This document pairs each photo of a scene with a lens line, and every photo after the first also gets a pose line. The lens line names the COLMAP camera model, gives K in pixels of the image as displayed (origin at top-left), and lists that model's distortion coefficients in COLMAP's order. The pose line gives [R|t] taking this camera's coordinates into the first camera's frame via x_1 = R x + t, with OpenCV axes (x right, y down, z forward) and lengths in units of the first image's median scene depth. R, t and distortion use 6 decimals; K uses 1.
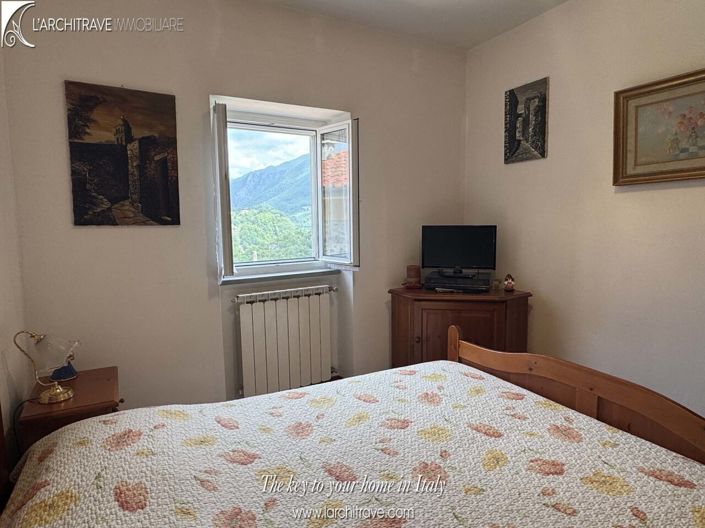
lens RADIAL K [[436.8, 0, 351.8], [0, 436.8, 260.3], [0, 0, 1]] dist [-0.004866, -0.001605]
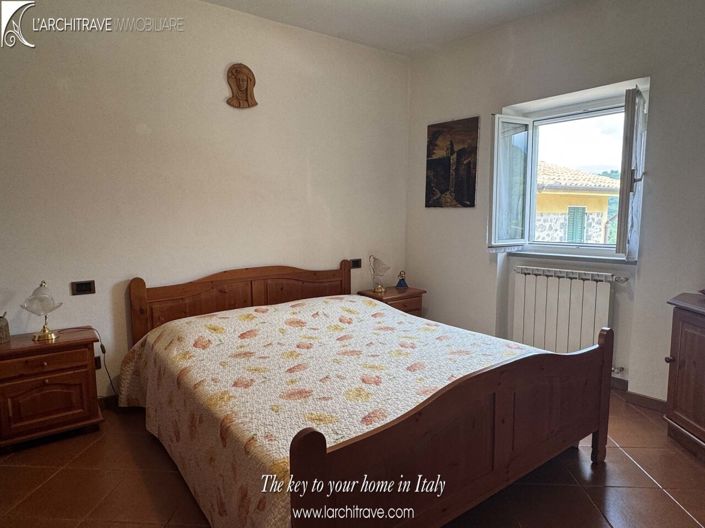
lens RADIAL K [[436.8, 0, 351.9], [0, 436.8, 263.7], [0, 0, 1]] dist [-0.004866, -0.001605]
pose [[0.166170, 0.126281, -0.977978, 1.024956], [-0.093481, 0.989317, 0.111862, -0.022410], [0.981656, 0.072834, 0.176200, 0.393544]]
